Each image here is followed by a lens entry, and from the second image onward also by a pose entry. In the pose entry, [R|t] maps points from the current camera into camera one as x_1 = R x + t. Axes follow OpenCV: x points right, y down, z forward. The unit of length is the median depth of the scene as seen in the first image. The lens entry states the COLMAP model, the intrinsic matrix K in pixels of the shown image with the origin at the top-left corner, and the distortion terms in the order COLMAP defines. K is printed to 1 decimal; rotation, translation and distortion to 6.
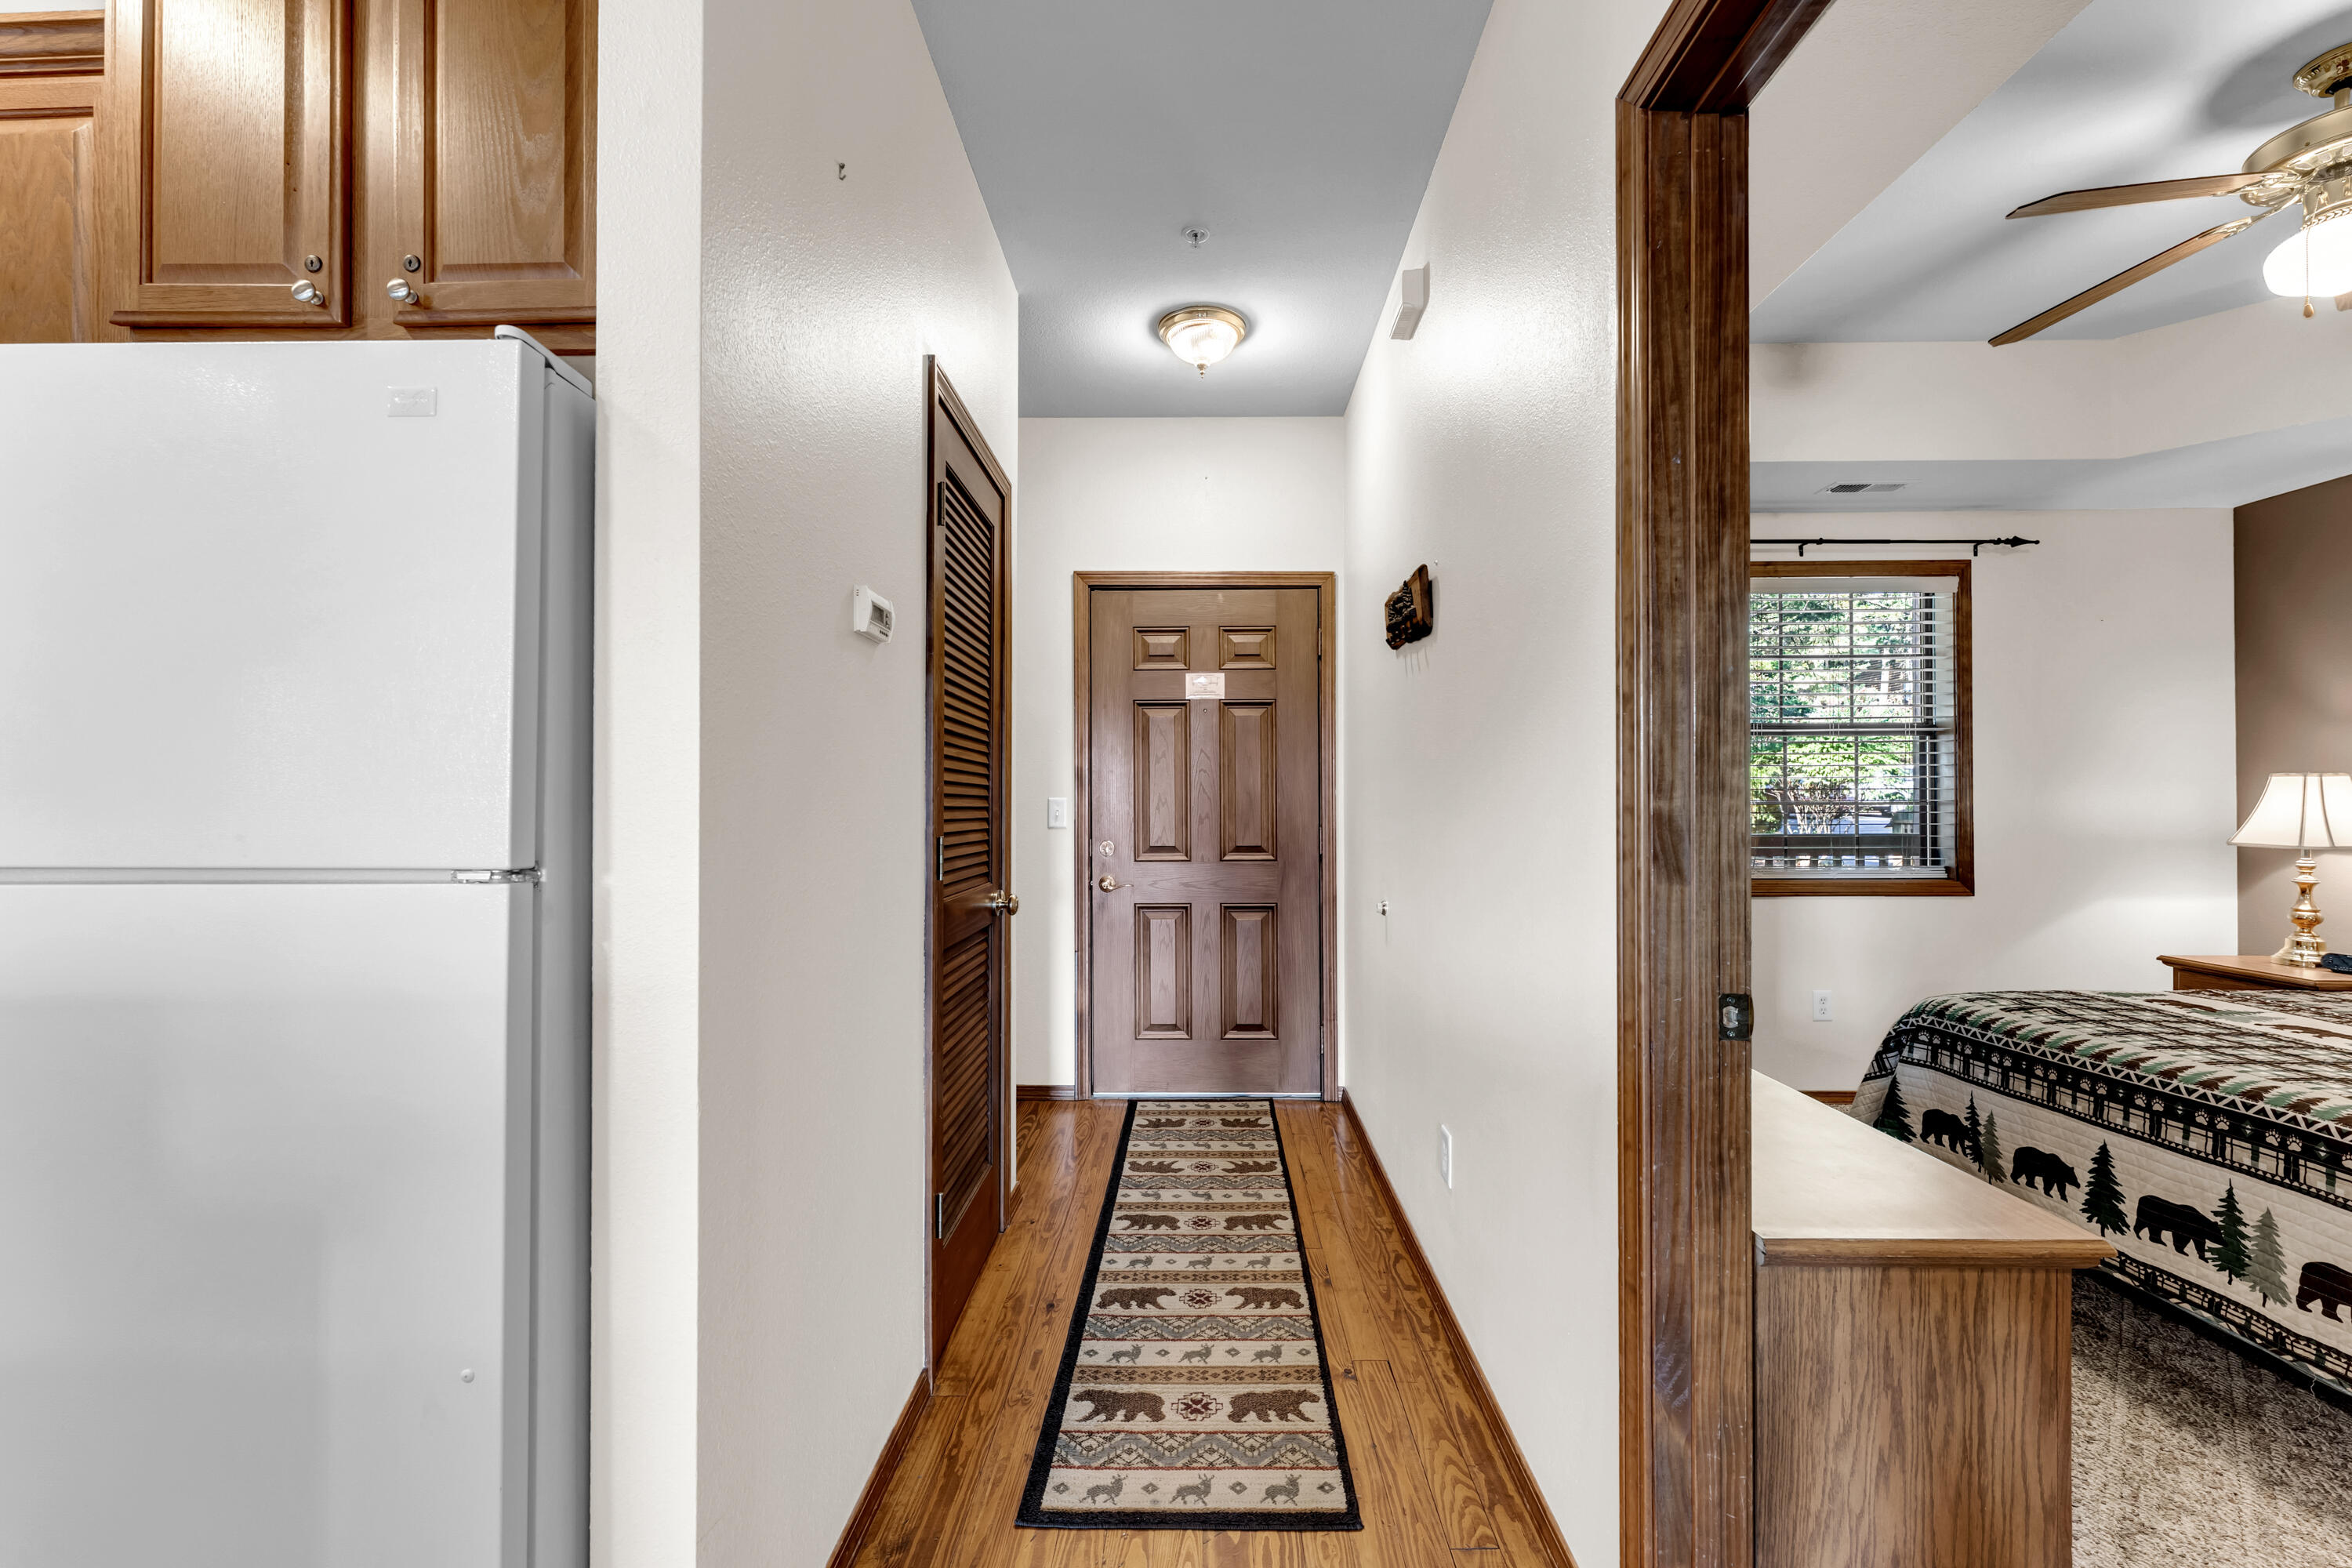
lens RADIAL K [[915.0, 0, 1225.7], [0, 915.0, 796.0], [0, 0, 1]] dist [0.001962, -0.000597]
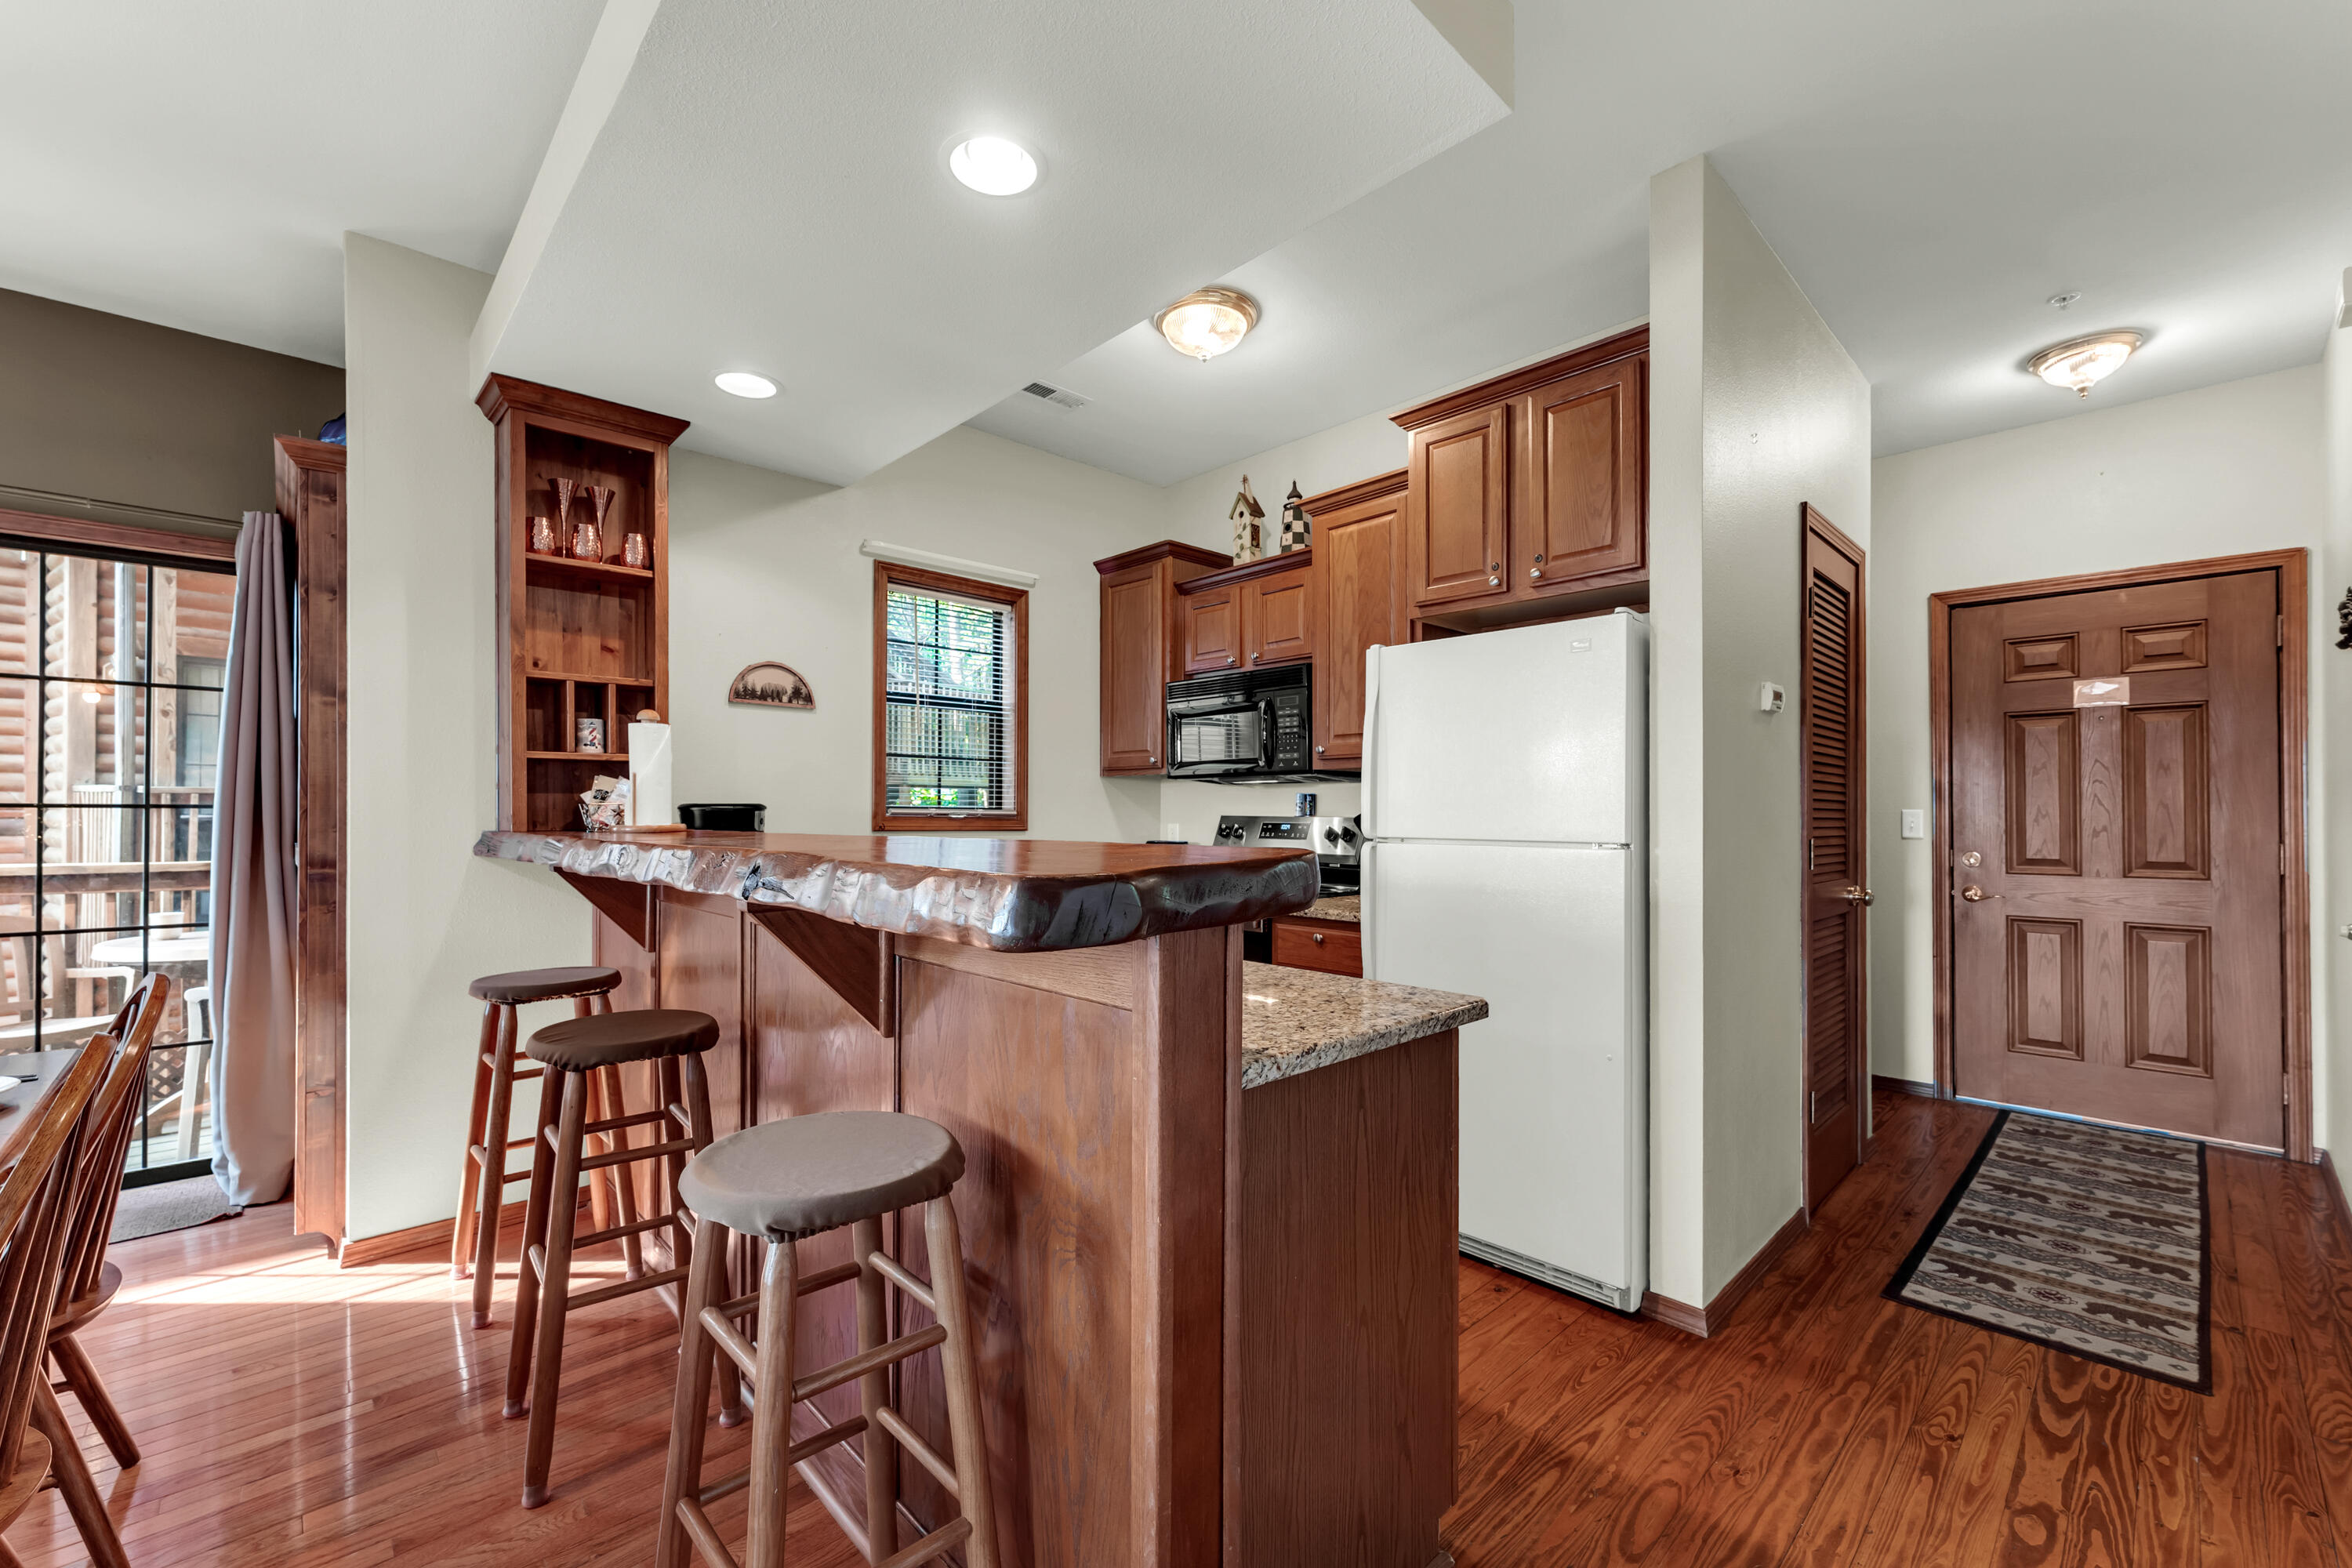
lens RADIAL K [[969.1, 0, 1209.7], [0, 969.1, 806.2], [0, 0, 1]] dist [0.002234, -0.000184]
pose [[0.690132, -0.002830, -0.723678, 0.087313], [0.002771, 0.999995, -0.001268, -0.004236], [0.723678, -0.001130, 0.690137, -0.473474]]
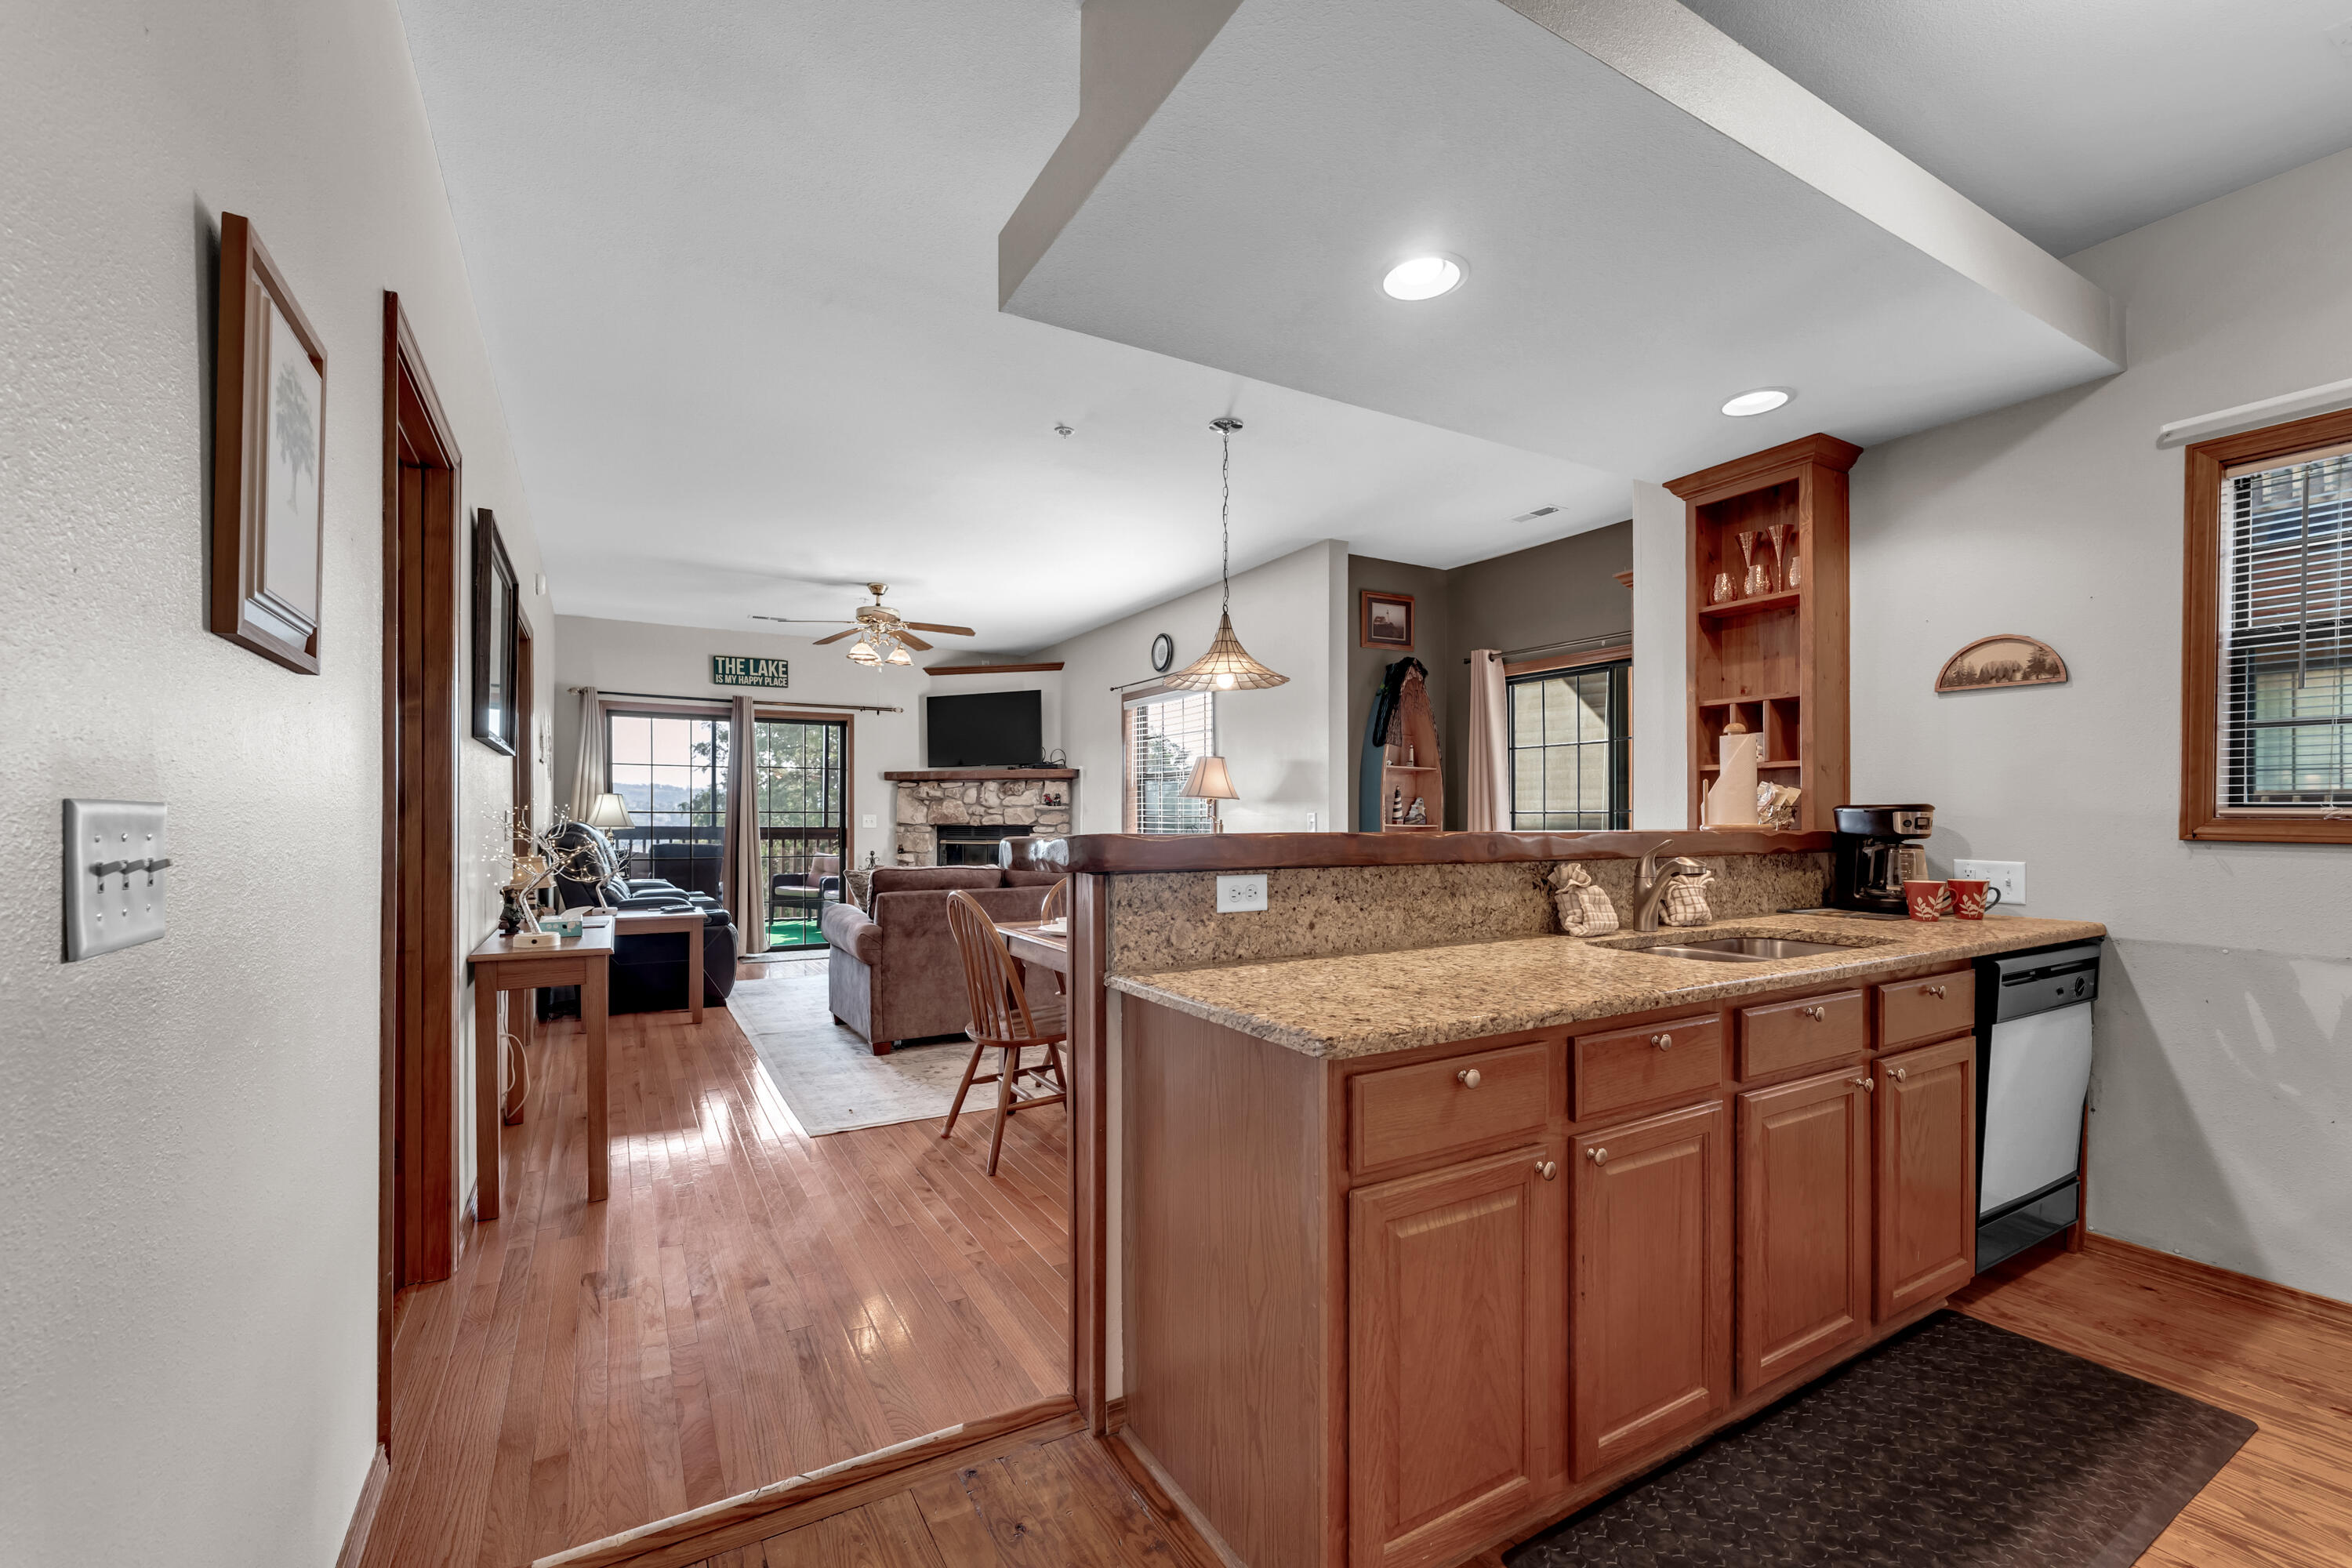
lens RADIAL K [[915.0, 0, 1158.0], [0, 915.0, 811.9], [0, 0, 1]] dist [0.001962, -0.000597]
pose [[-0.866240, -0.002993, -0.499619, 0.076810], [0.000917, 0.999971, -0.007581, 0.003375], [0.499627, -0.007025, -0.866212, 0.366718]]
